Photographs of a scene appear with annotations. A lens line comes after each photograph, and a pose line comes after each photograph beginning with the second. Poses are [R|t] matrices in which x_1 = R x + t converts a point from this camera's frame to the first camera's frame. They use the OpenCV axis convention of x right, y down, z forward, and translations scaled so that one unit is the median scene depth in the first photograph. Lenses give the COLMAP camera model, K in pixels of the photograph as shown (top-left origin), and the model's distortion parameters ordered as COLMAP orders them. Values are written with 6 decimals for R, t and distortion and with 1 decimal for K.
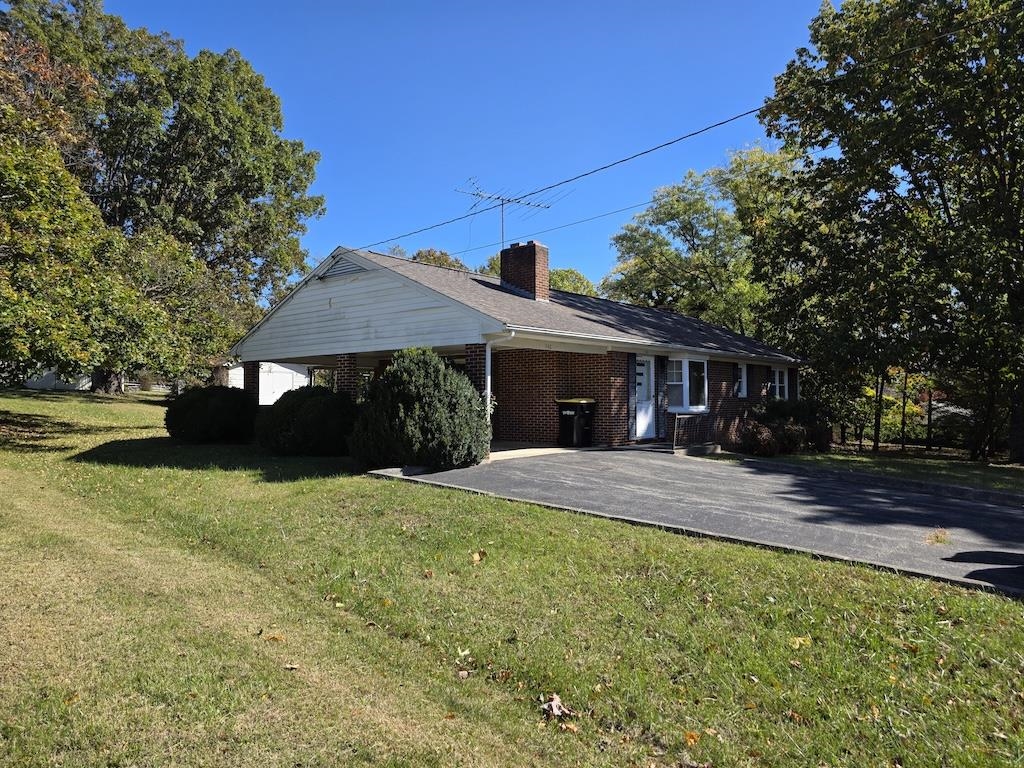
lens RADIAL K [[684.7, 0, 515.1], [0, 684.7, 390.5], [0, 0, 1]] dist [0.068667, -0.061654]
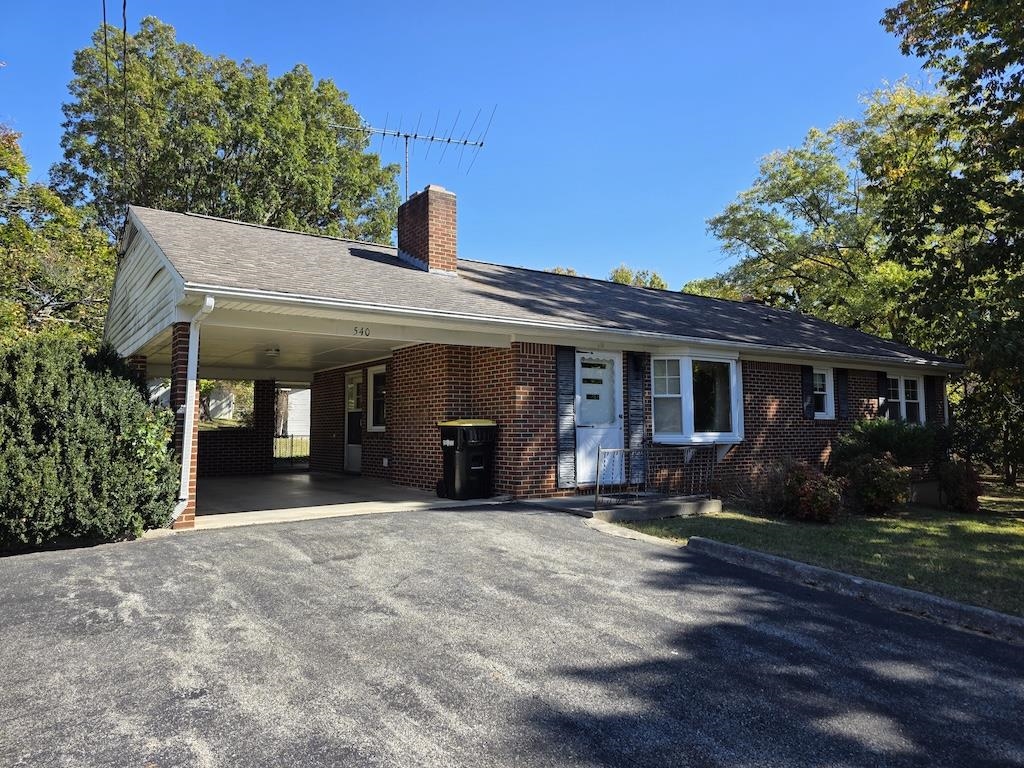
lens RADIAL K [[684.7, 0, 515.1], [0, 684.7, 390.5], [0, 0, 1]] dist [0.068667, -0.061654]
pose [[0.965736, -0.018349, -0.258878, 0.160456], [0.007225, 0.999012, -0.043857, 0.006787], [0.259427, 0.040484, 0.964914, 0.221215]]
